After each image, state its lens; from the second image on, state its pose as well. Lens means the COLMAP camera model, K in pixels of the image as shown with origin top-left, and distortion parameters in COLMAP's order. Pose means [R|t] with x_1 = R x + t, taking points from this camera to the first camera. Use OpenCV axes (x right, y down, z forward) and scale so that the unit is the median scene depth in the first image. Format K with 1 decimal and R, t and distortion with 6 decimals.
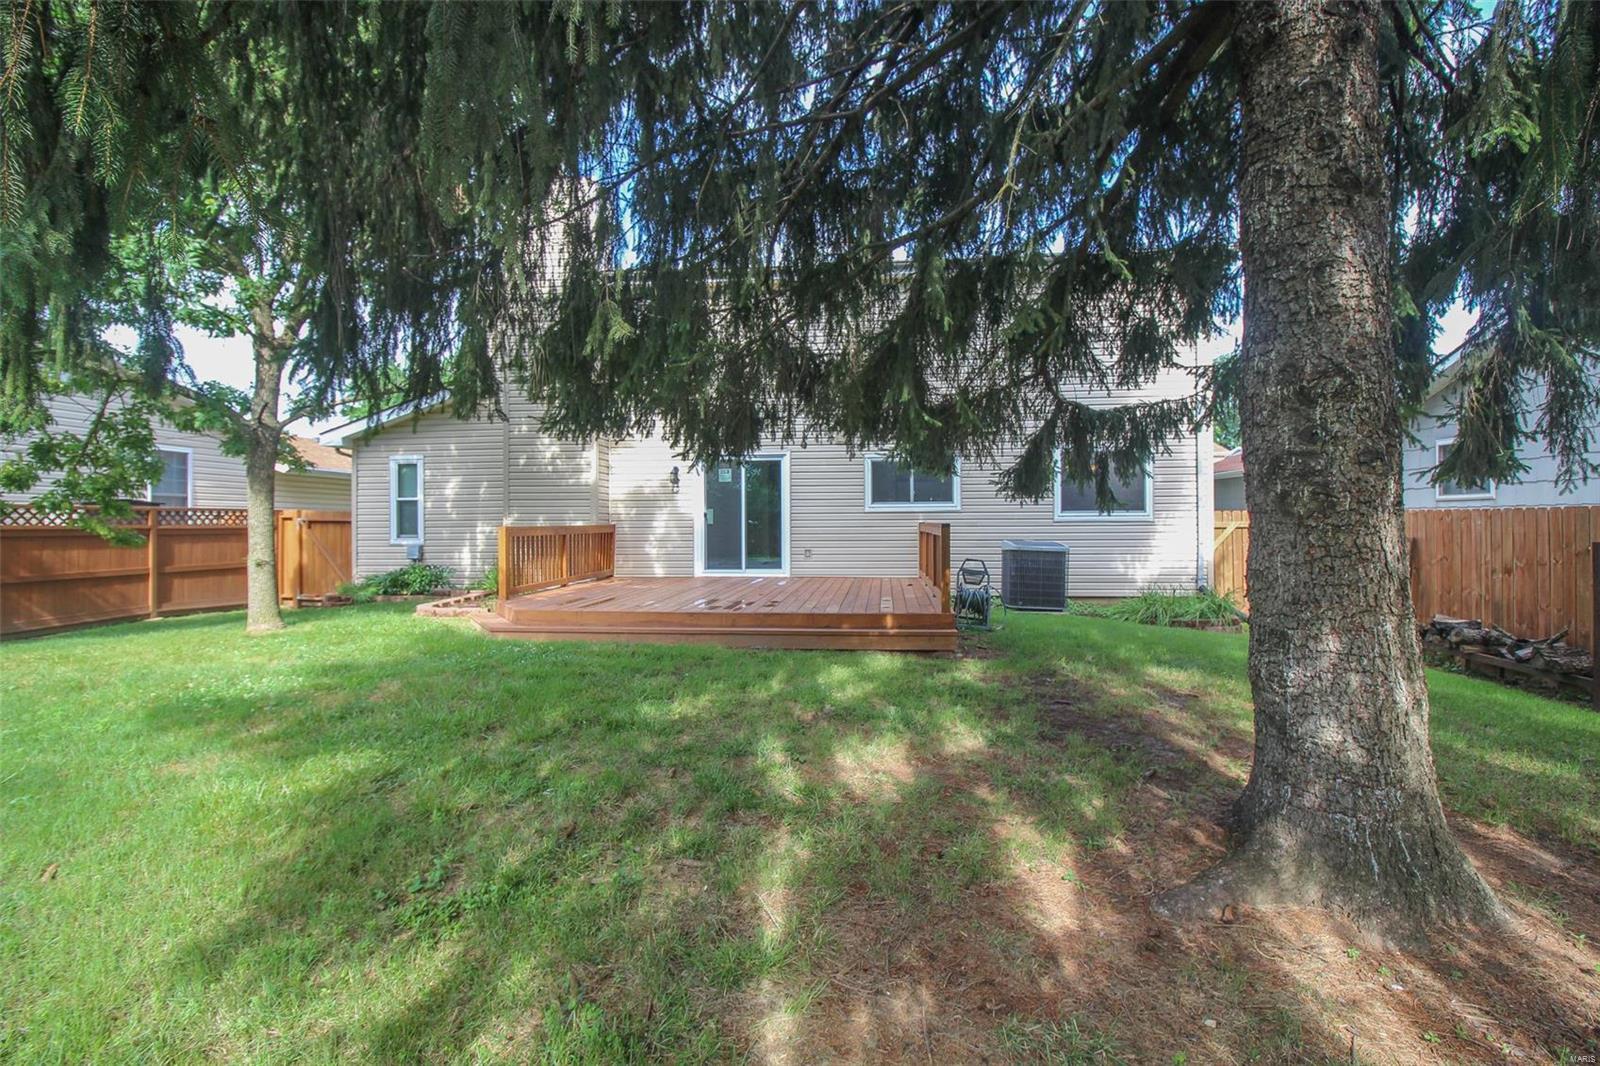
lens RADIAL K [[740.3, 0, 803.2], [0, 740.3, 512.4], [0, 0, 1]] dist [-0.003145, -0.011316]
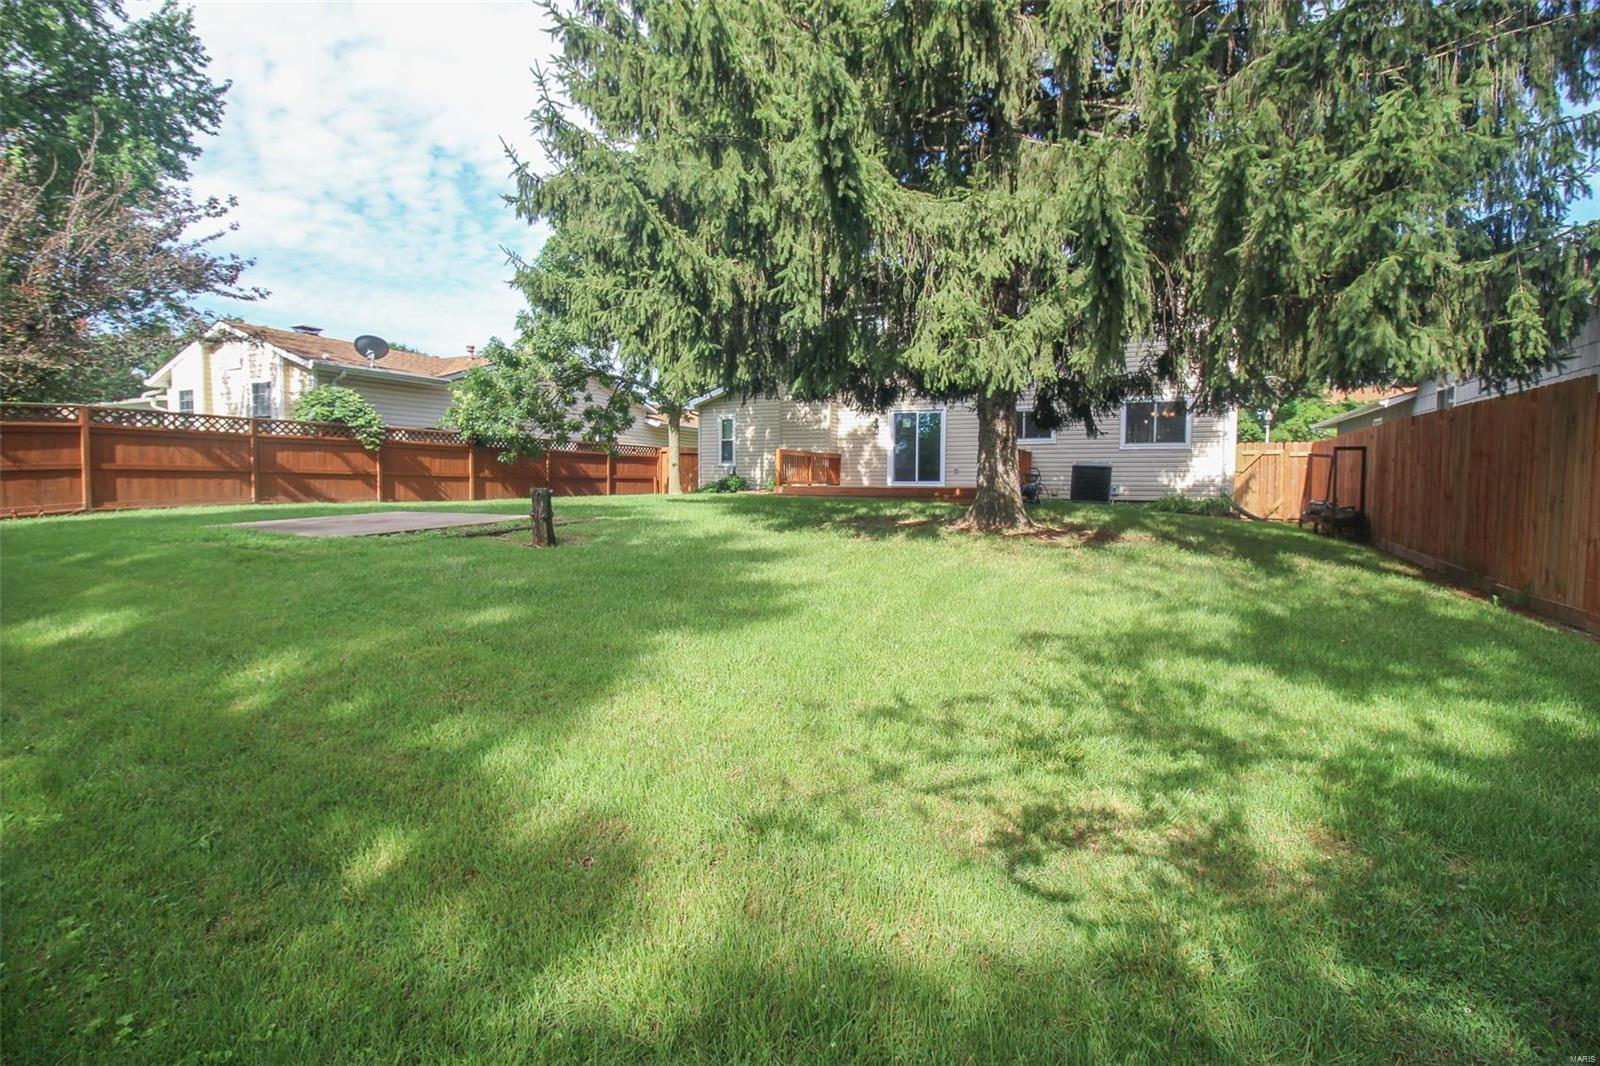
lens RADIAL K [[743.7, 0, 801.4], [0, 743.7, 510.0], [0, 0, 1]] dist [0.001318, -0.012103]
pose [[0.938547, 0.024135, -0.344307, 0.243978], [-0.006332, 0.998588, 0.052738, 0.055488], [0.345094, -0.047317, 0.937375, -0.610087]]
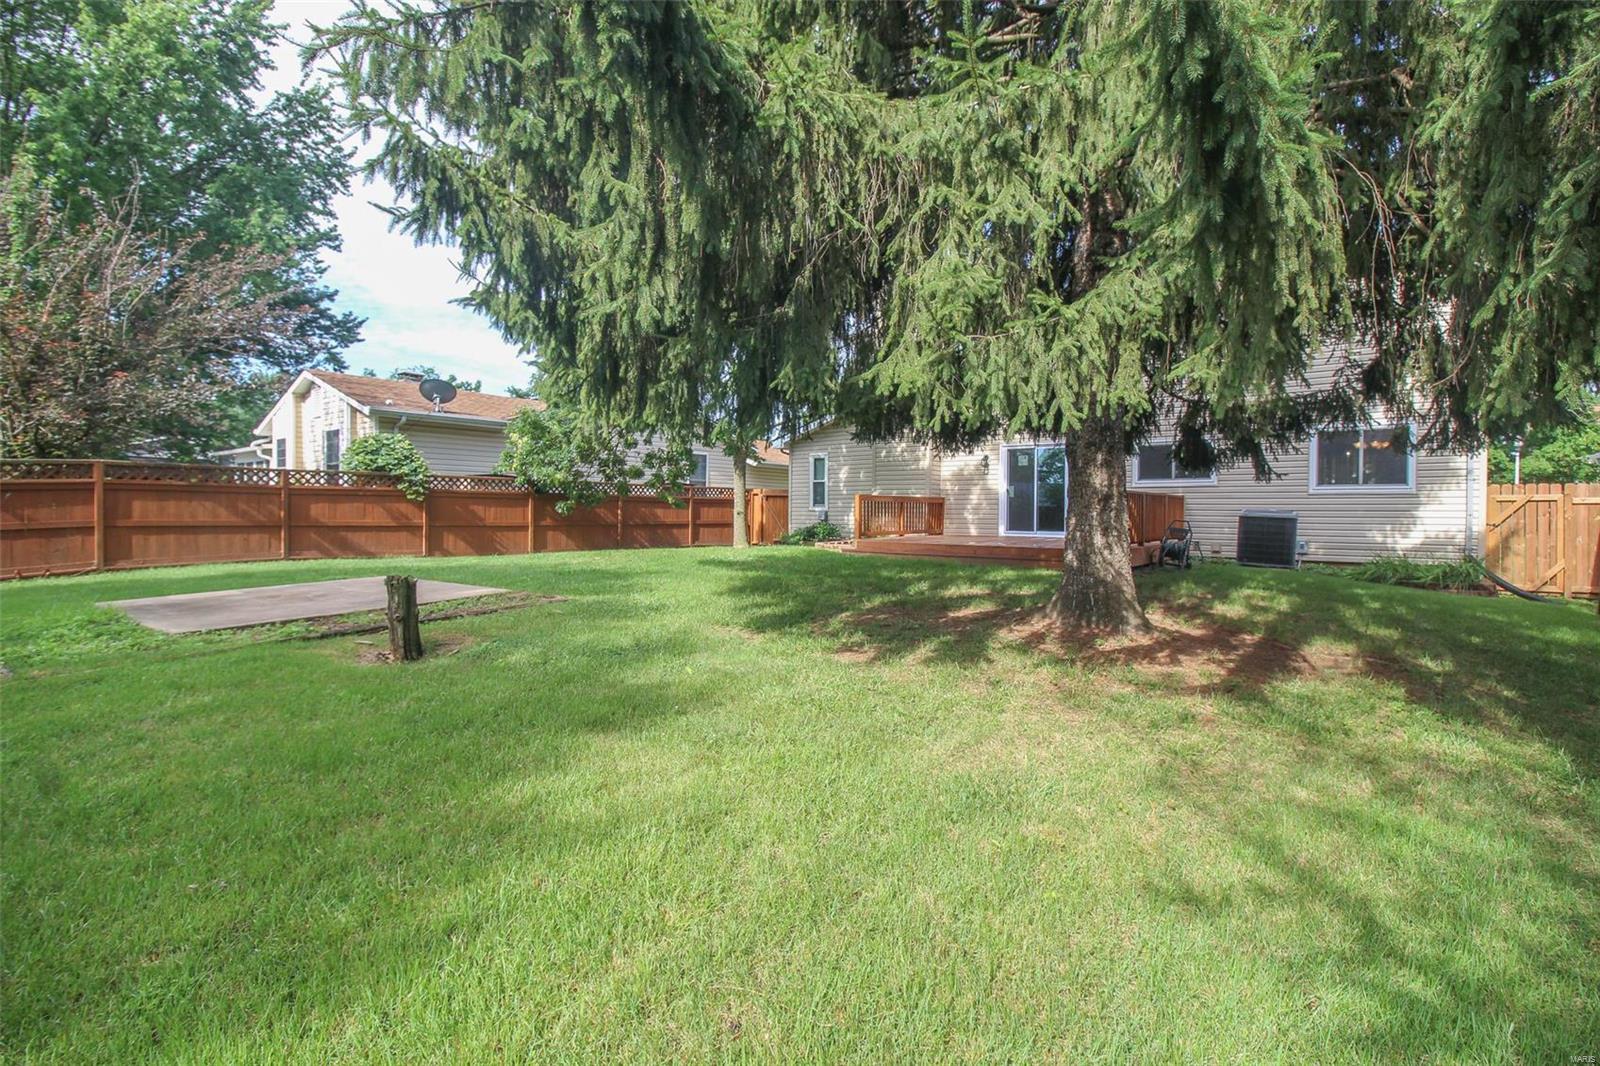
lens RADIAL K [[740.3, 0, 803.2], [0, 740.3, 512.4], [0, 0, 1]] dist [-0.003145, -0.011316]
pose [[0.847710, 0.011575, -0.530334, 0.269342], [-0.003867, 0.999870, 0.015642, 0.024277], [0.530446, -0.011209, 0.847645, -0.344029]]
